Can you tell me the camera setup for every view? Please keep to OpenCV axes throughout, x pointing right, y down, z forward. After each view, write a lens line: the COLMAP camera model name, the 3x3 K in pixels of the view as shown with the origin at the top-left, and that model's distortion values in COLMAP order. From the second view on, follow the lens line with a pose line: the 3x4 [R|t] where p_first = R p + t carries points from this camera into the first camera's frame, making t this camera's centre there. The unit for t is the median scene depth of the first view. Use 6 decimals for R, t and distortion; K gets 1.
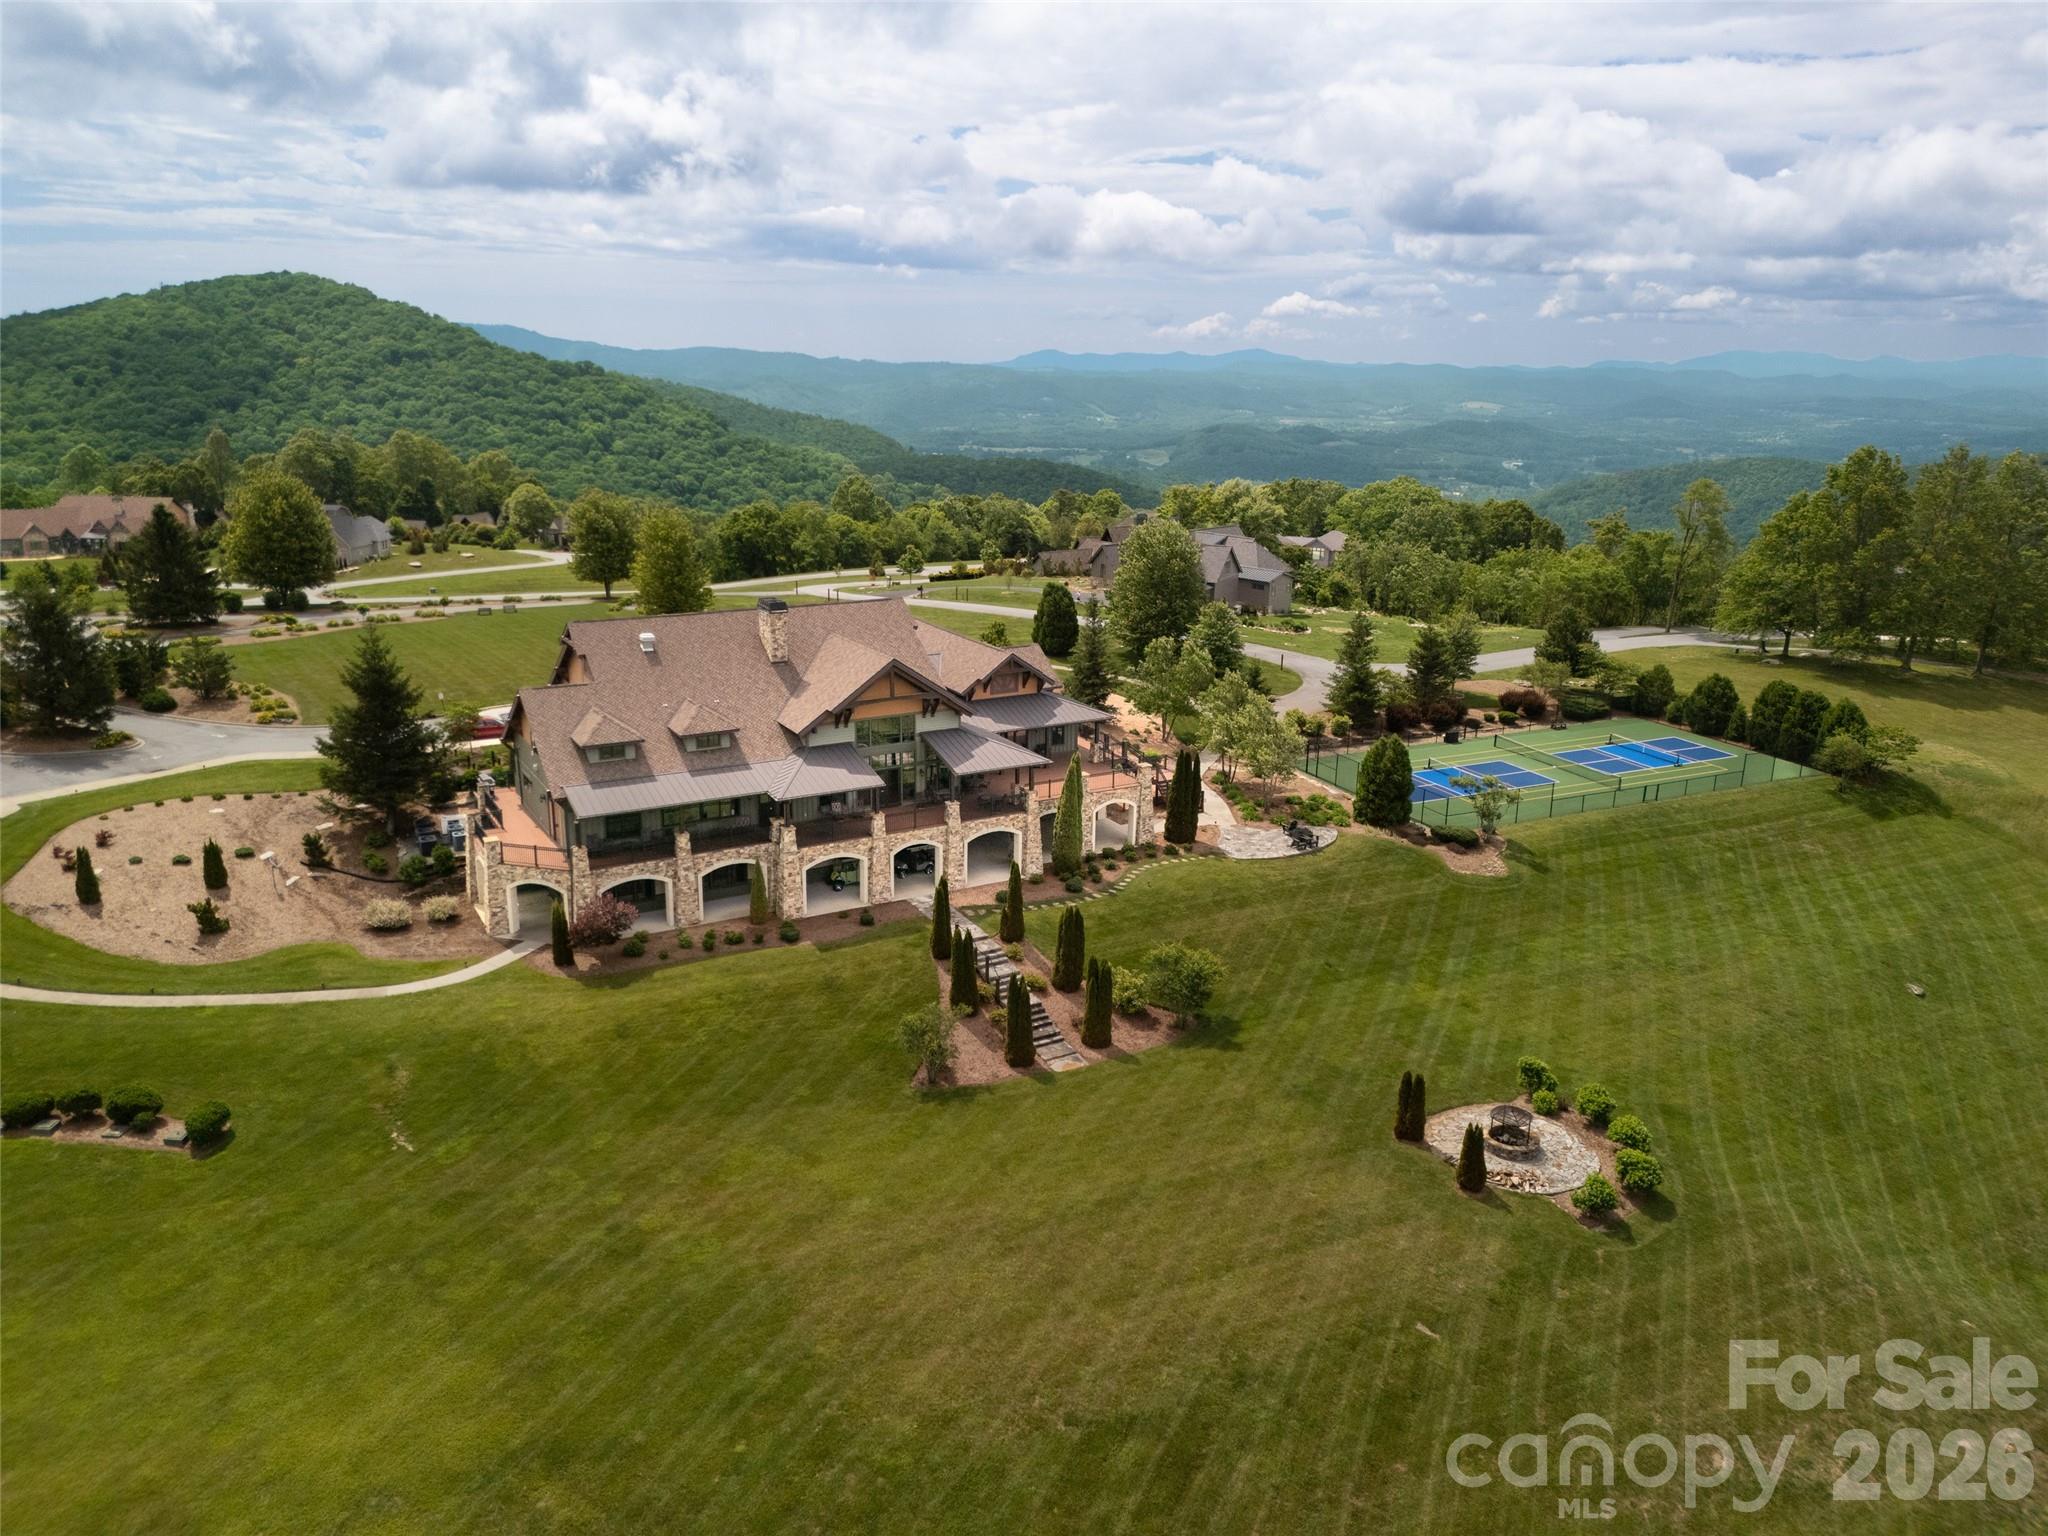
lens RADIAL K [[1493.2, 0, 1014.8], [0, 1493.2, 765.3], [0, 0, 1]] dist [0.055961, -0.056001]
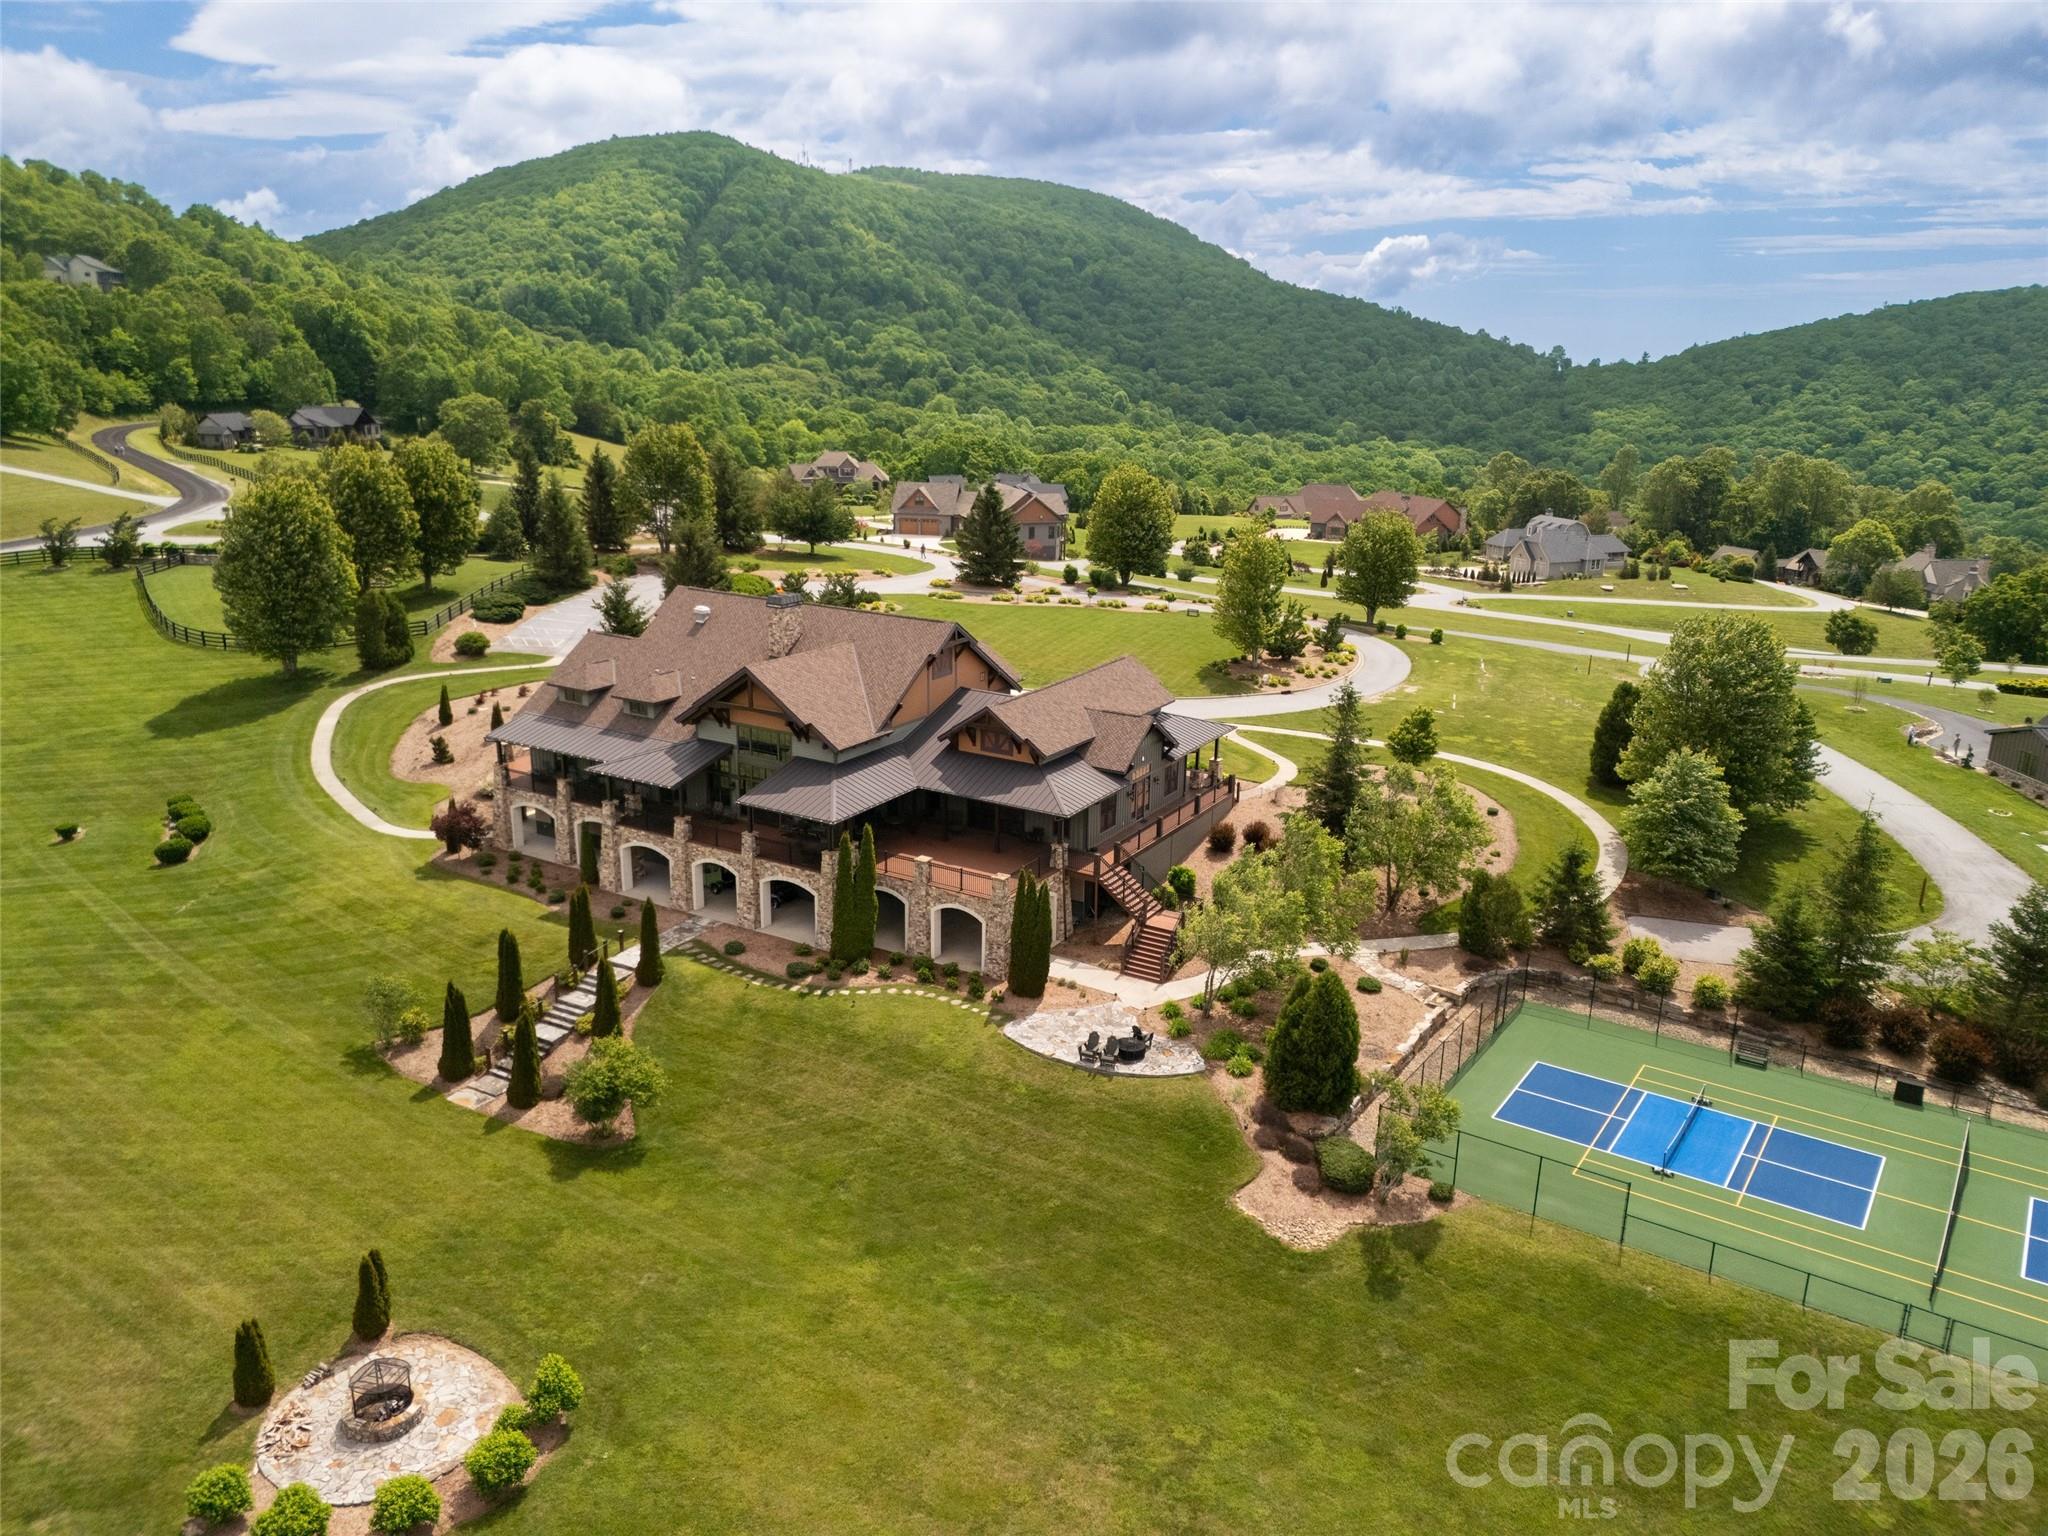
lens RADIAL K [[1493.2, 0, 1014.8], [0, 1493.2, 765.3], [0, 0, 1]] dist [0.055961, -0.056001]
pose [[0.484746, 0.231655, -0.843420, 0.688444], [-0.243221, 0.961957, 0.124424, -0.145009], [0.840157, 0.144823, 0.522649, 0.563045]]
